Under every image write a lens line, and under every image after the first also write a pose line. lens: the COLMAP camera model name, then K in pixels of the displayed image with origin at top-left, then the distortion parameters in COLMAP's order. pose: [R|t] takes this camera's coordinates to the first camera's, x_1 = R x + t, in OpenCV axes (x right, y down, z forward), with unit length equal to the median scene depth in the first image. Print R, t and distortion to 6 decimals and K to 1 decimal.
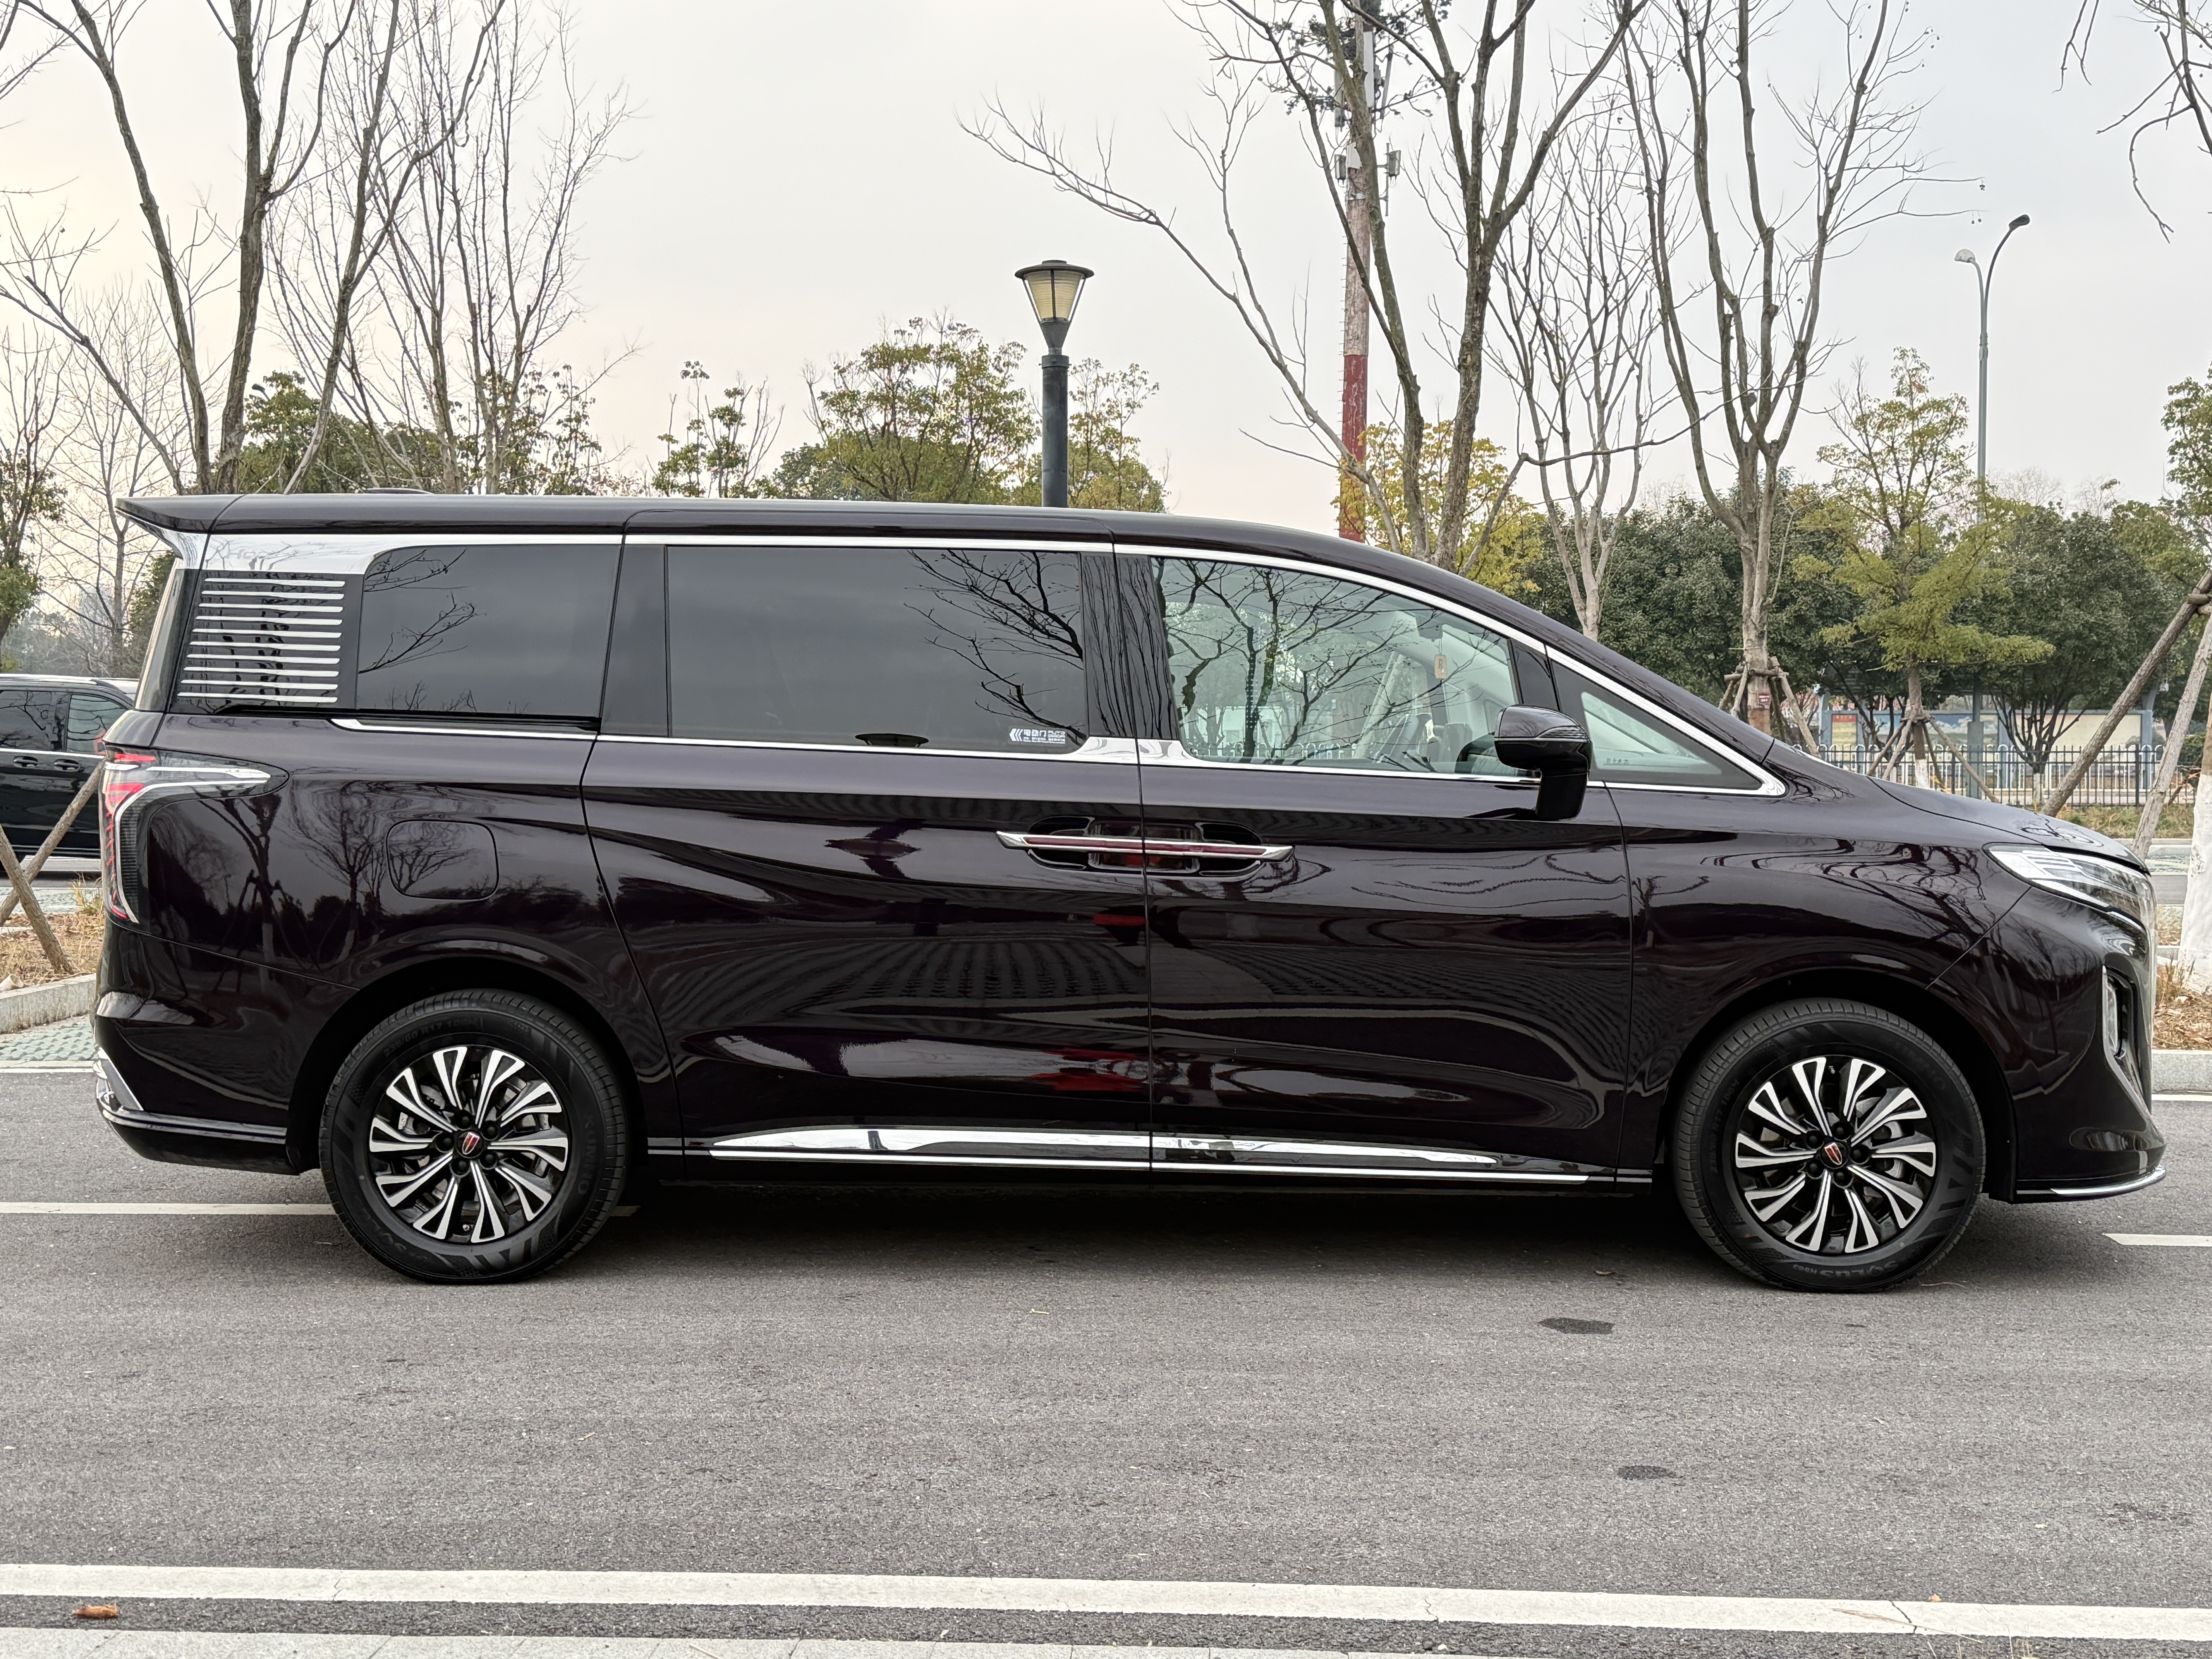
lens RADIAL K [[2752.3, 0, 1101.8], [0, 2752.3, 832.2], [0, 0, 1]] dist [0.102909, 0.000000]
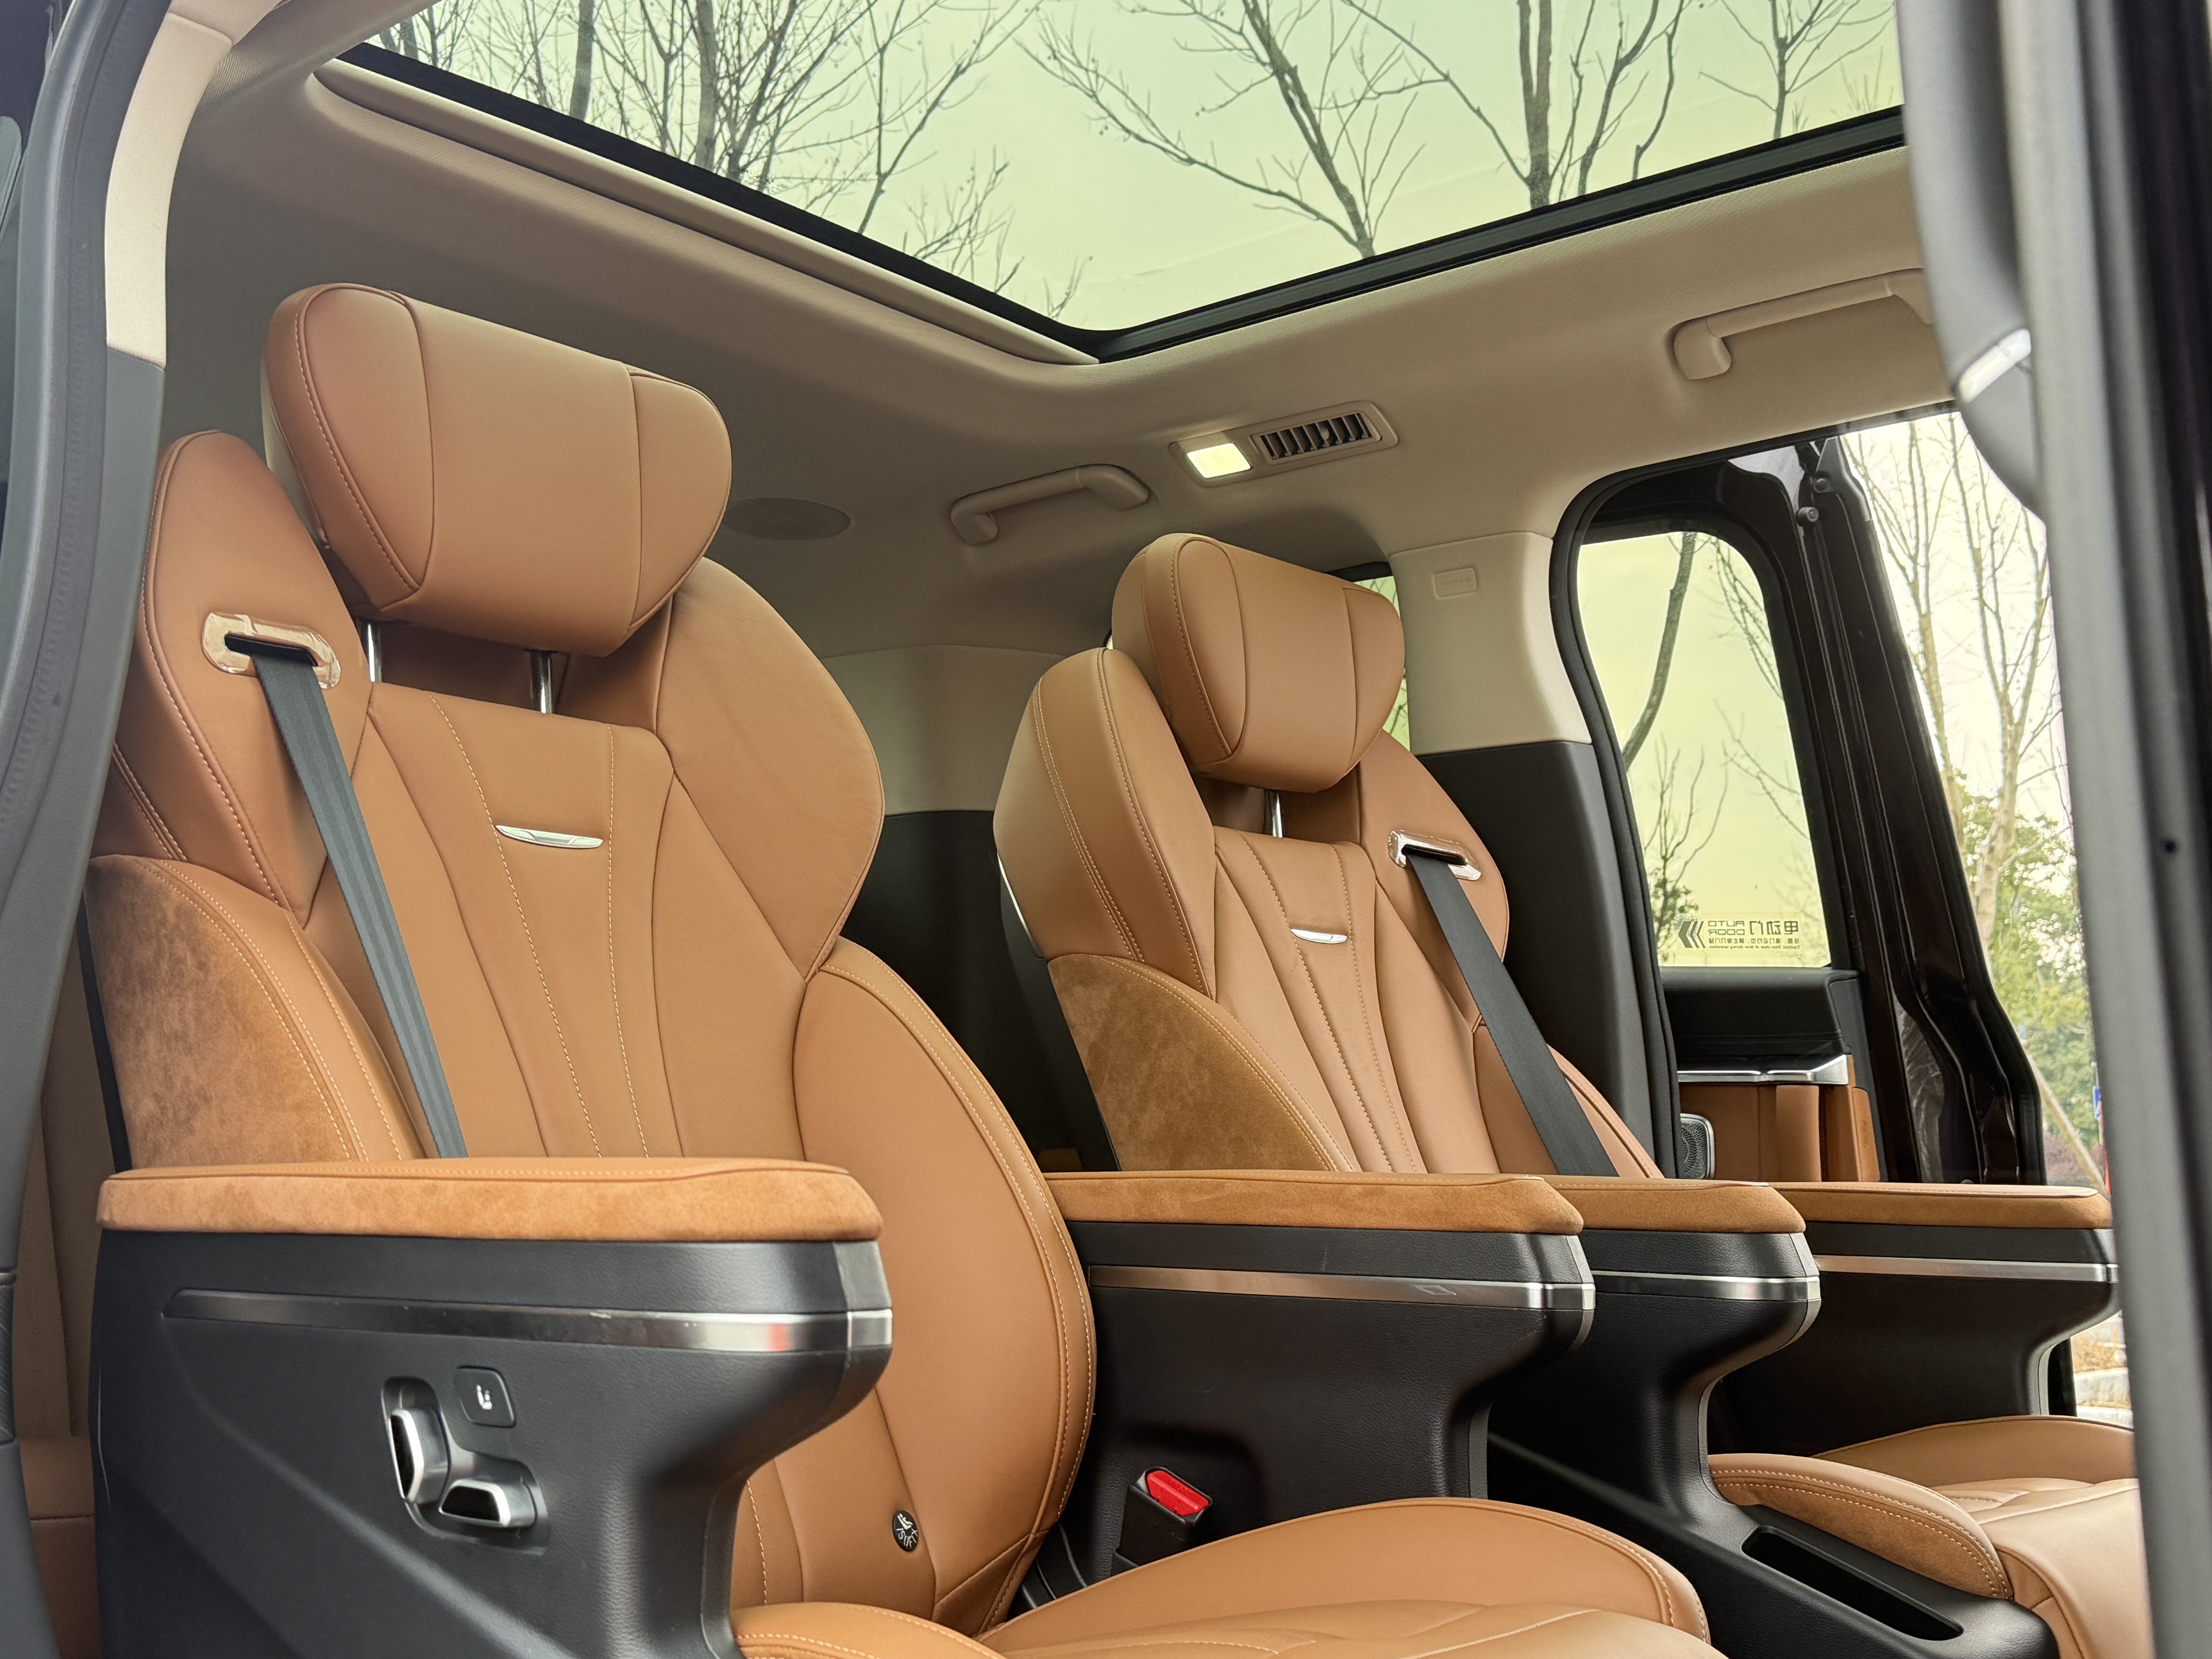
lens RADIAL K [[2516.0, 0, 1106.7], [0, 2516.0, 837.3], [0, 0, 1]] dist [0.119520, 0.000000]
pose [[0.791311, -0.086778, -0.605225, -0.003305], [-0.016301, 0.986530, -0.162764, -0.000682], [0.611197, 0.138663, 0.779238, 0.196926]]
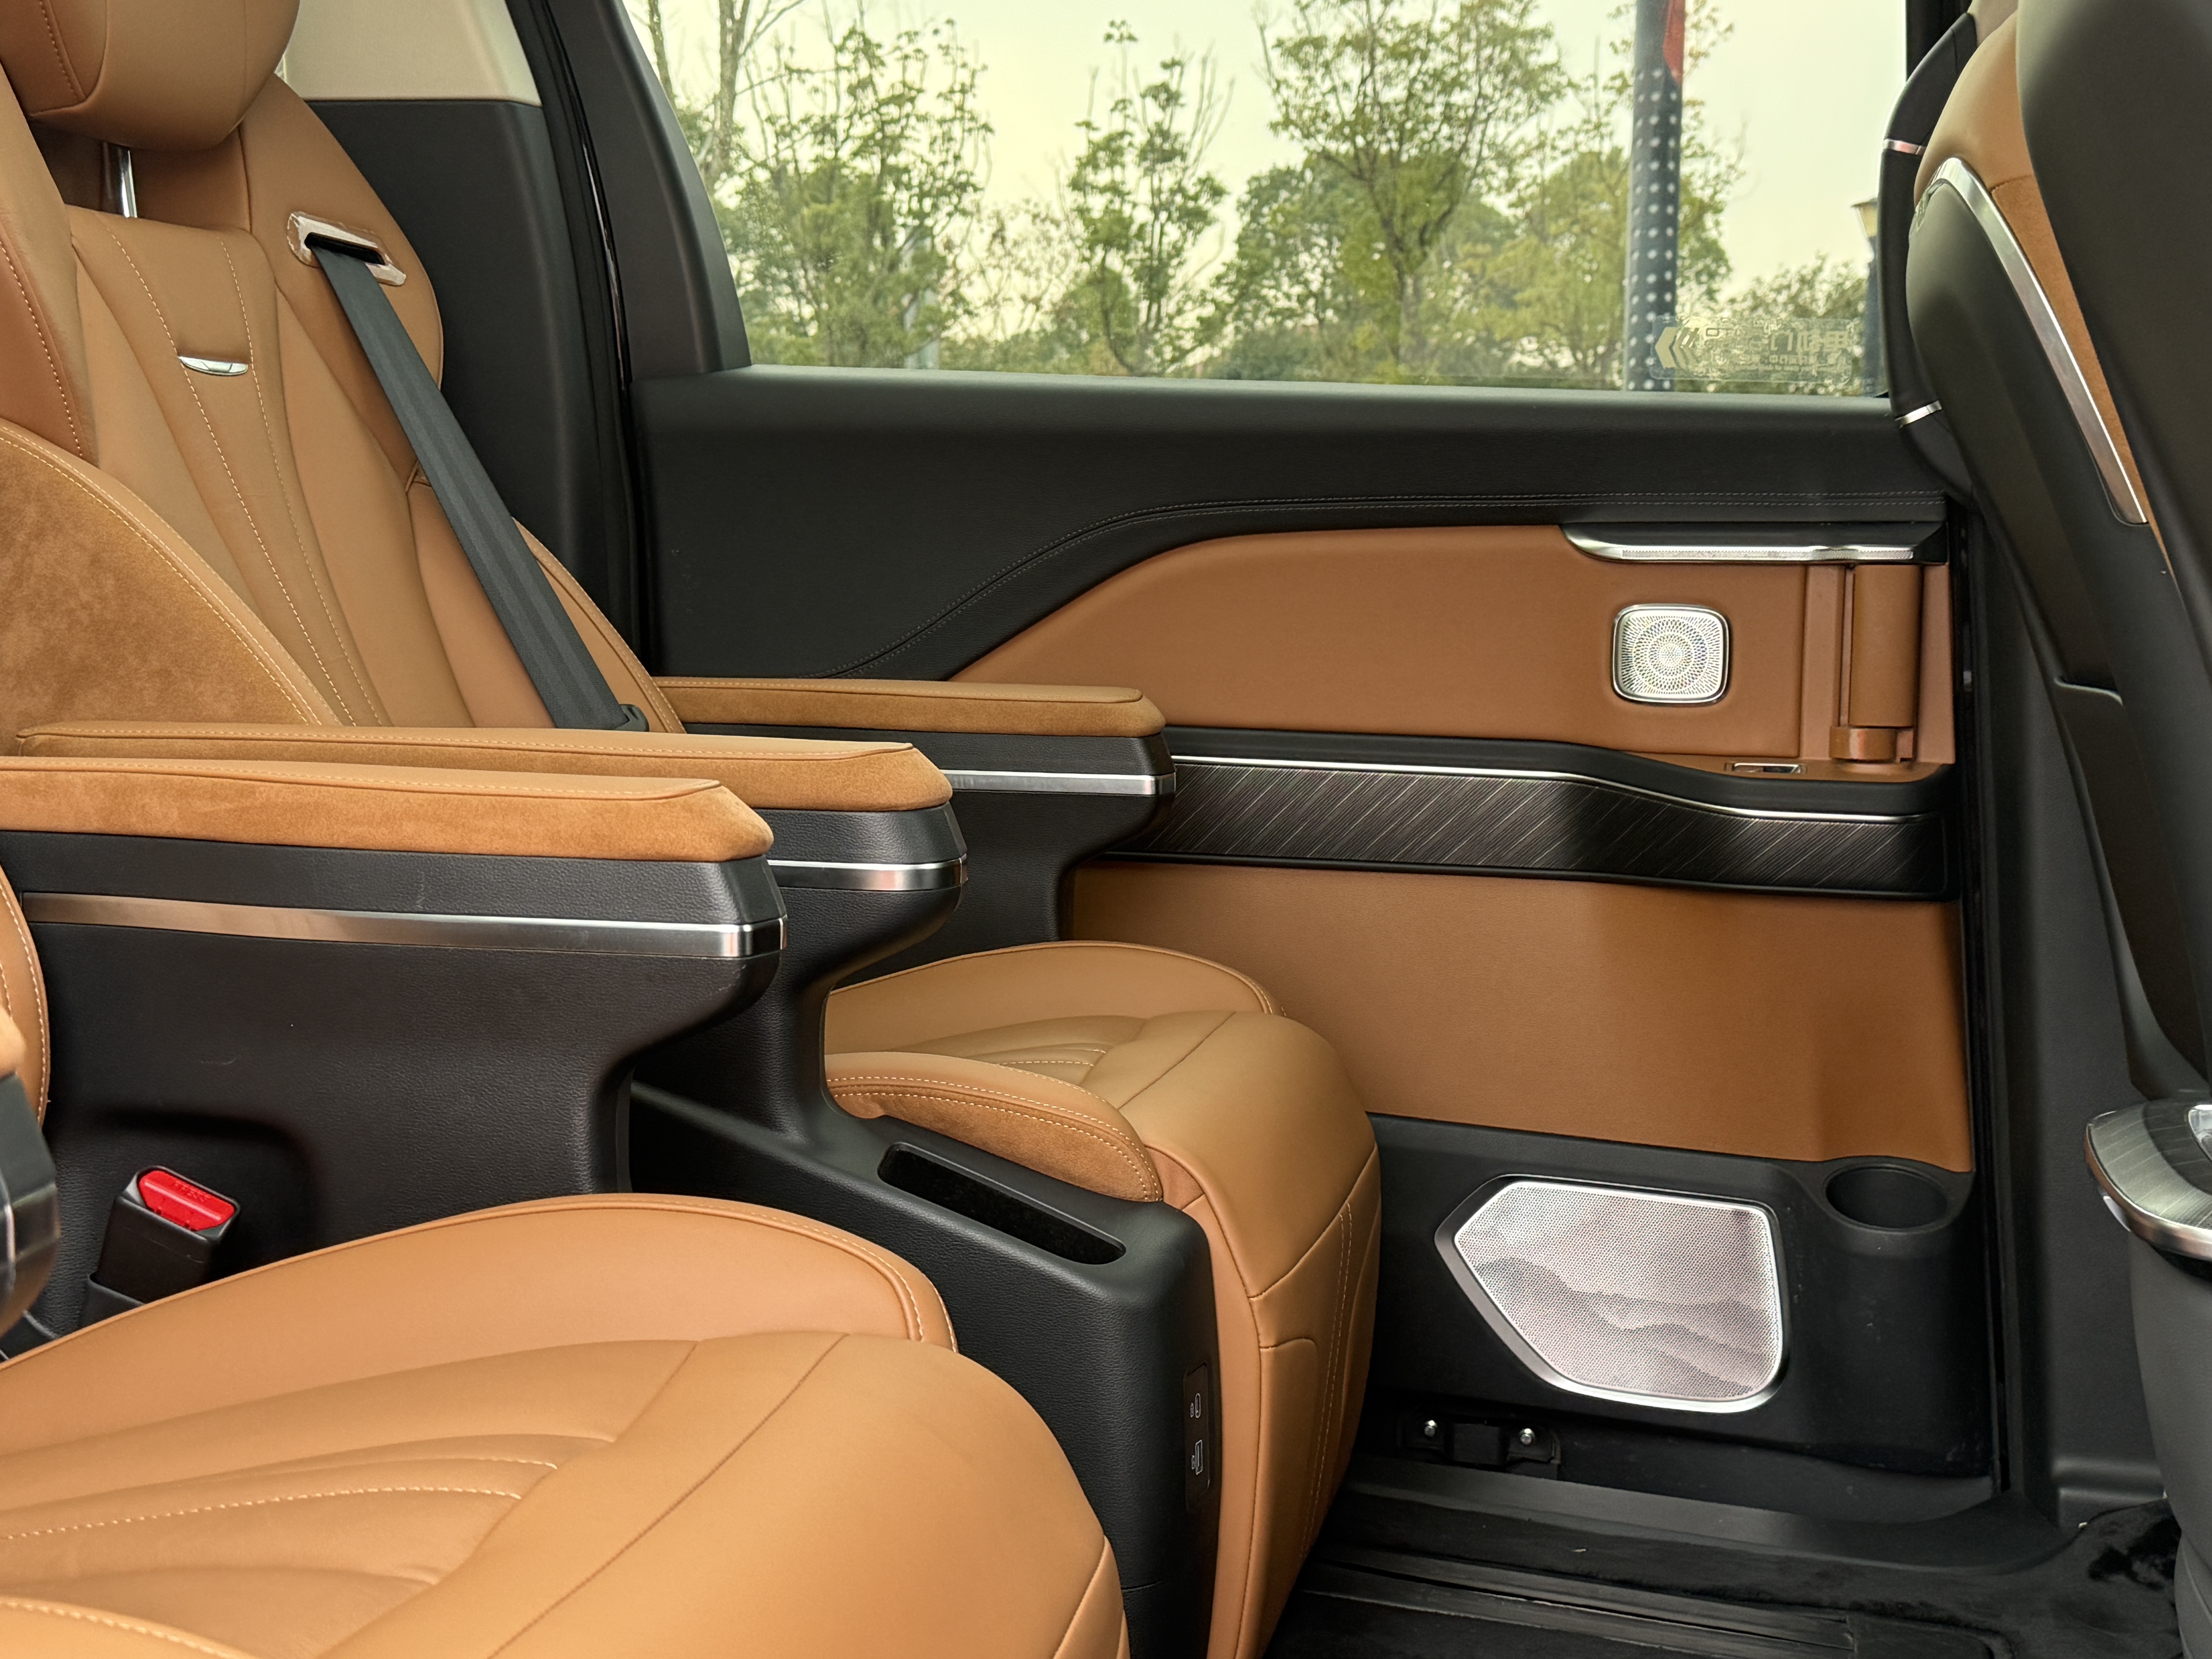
lens RADIAL K [[2853.0, 0, 1100.4], [0, 2853.0, 844.6], [0, 0, 1]] dist [0.136142, 0.000000]
pose [[0.985268, 0.017157, -0.170154, -0.011429], [-0.003658, 0.996842, 0.079328, -0.003756], [0.170978, -0.077536, 0.982219, 0.199478]]
